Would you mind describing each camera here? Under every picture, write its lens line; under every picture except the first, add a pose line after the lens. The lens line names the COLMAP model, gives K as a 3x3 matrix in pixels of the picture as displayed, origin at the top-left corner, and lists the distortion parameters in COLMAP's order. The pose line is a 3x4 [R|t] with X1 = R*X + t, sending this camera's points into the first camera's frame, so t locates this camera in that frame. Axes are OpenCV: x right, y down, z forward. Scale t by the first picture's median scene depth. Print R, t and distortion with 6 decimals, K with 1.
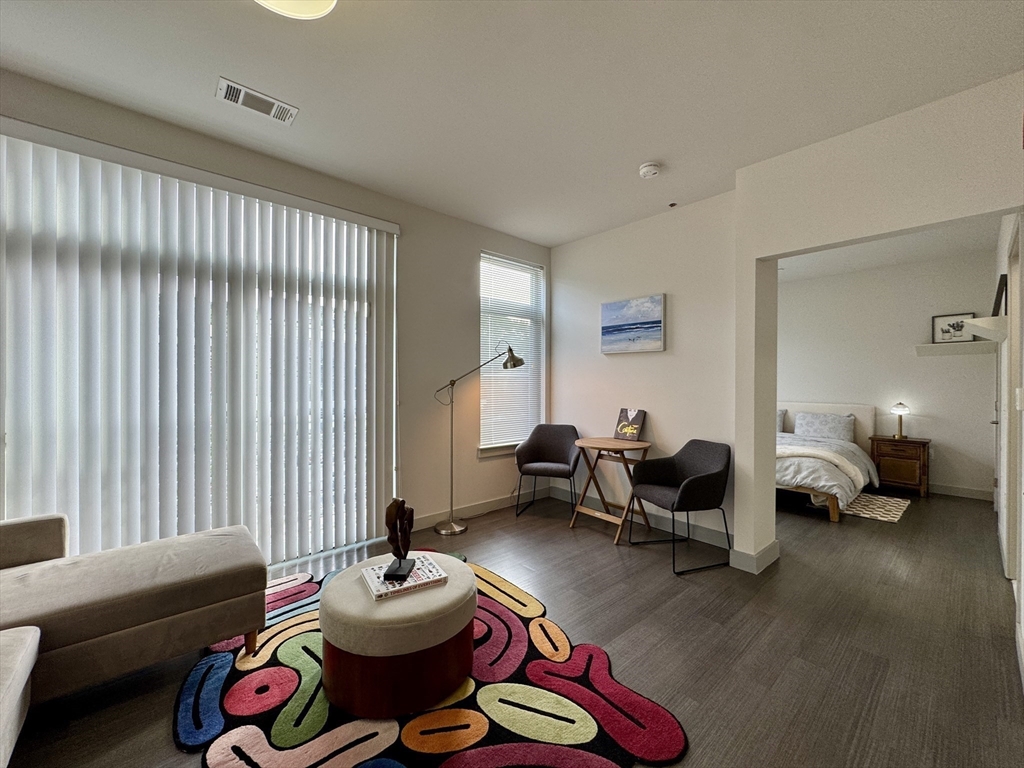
lens RADIAL K [[409.8, 0, 512.0], [0, 409.8, 384.0], [0, 0, 1]] dist [0.000398, 0.000210]
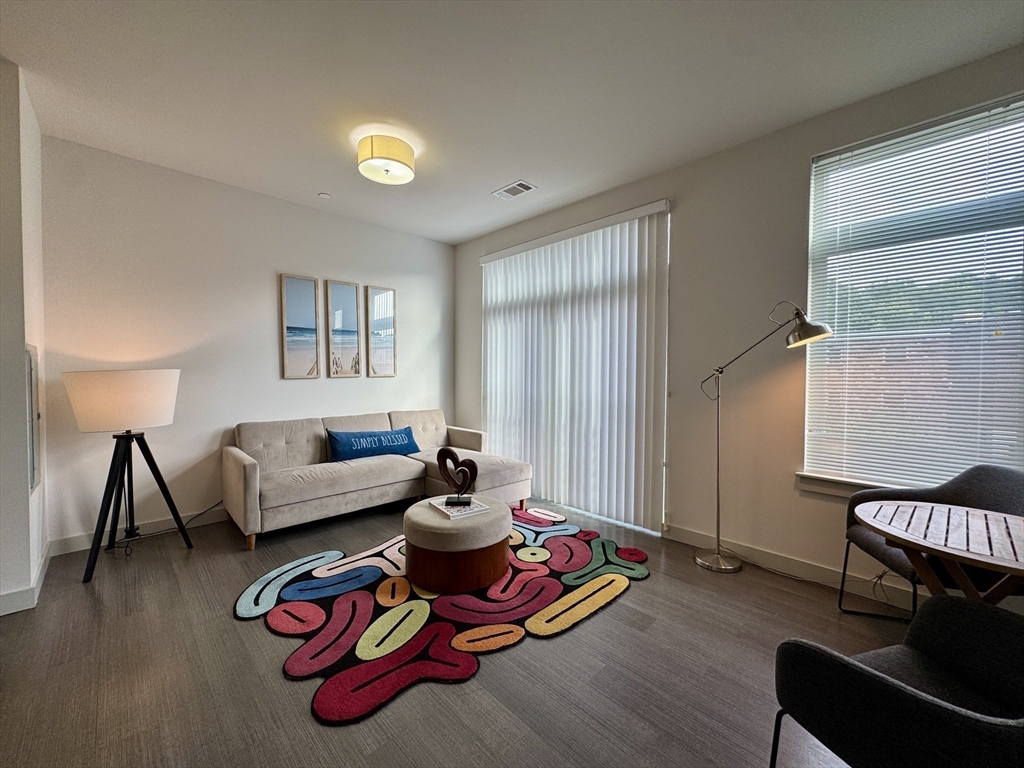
lens RADIAL K [[408.5, 0, 512.0], [0, 408.5, 384.0], [0, 0, 1]] dist [0.000630, -0.000209]
pose [[0.042372, 0.014220, -0.999001, 0.754792], [-0.006970, 0.999879, 0.013937, 0.017038], [0.999078, 0.006373, 0.042466, 0.744906]]
